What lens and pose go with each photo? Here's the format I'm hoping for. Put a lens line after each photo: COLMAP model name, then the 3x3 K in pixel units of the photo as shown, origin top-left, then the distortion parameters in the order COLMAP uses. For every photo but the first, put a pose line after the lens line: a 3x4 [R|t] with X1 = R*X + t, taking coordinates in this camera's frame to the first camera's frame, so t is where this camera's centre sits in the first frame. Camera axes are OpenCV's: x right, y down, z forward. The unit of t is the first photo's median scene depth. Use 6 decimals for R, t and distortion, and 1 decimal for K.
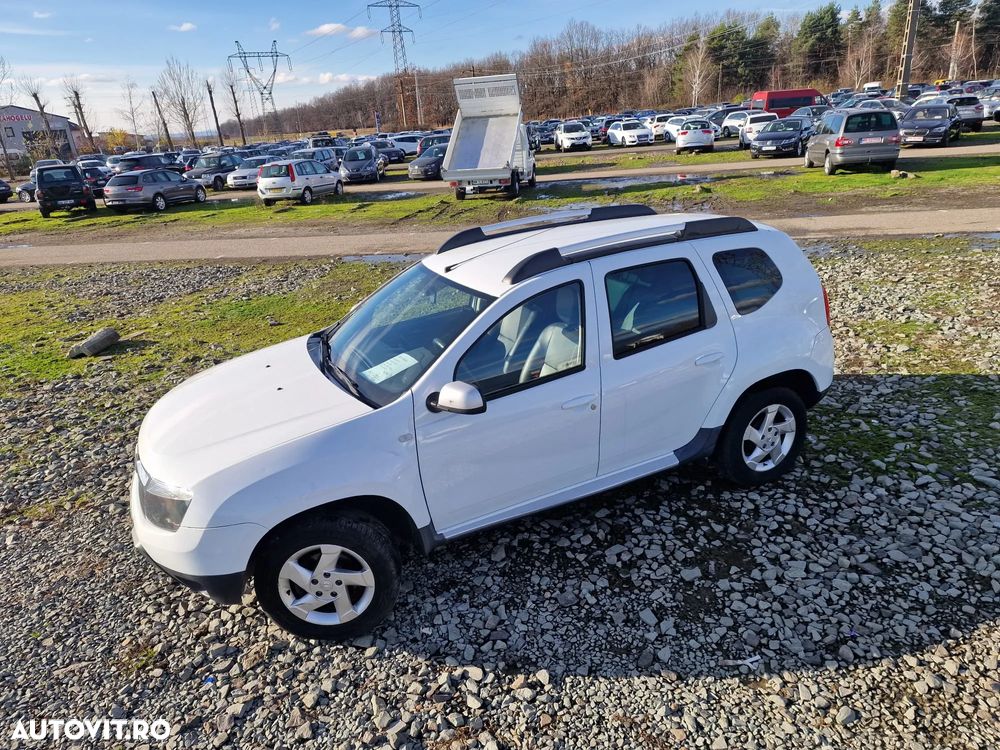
lens RADIAL K [[679.3, 0, 505.9], [0, 679.3, 386.1], [0, 0, 1]] dist [0.081219, -0.077455]
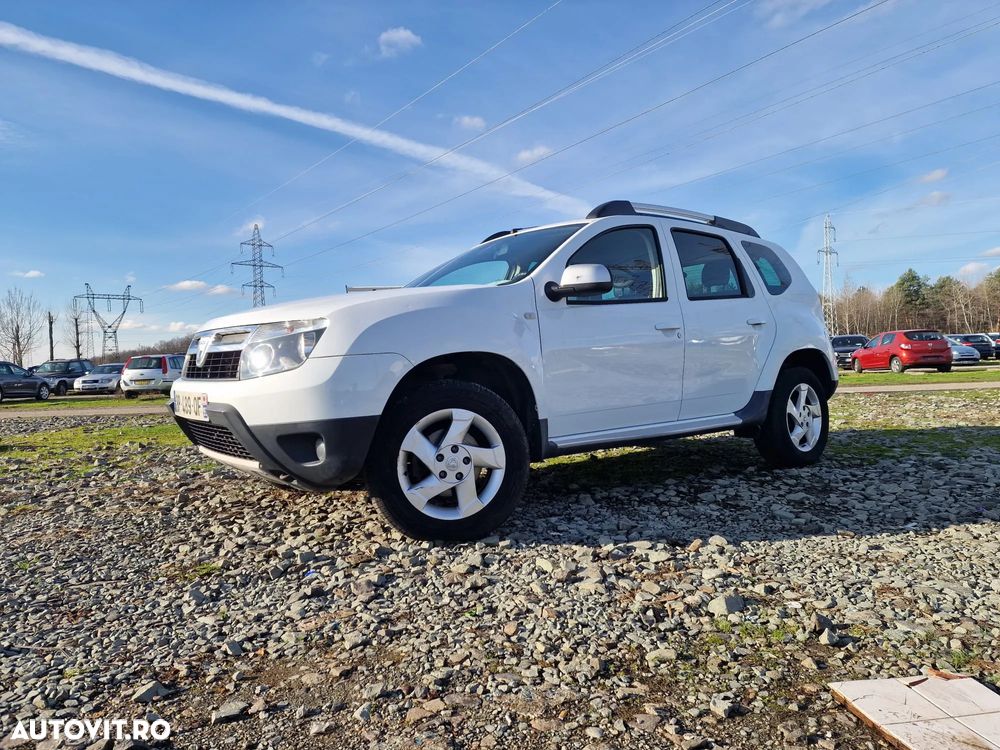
lens RADIAL K [[680.4, 0, 505.3], [0, 680.4, 359.9], [0, 0, 1]] dist [0.083518, -0.074566]
pose [[0.974201, 0.045390, 0.221072, -0.300124], [0.044718, 0.921321, -0.386223, 0.385755], [-0.221208, 0.386145, 0.895522, 0.131261]]
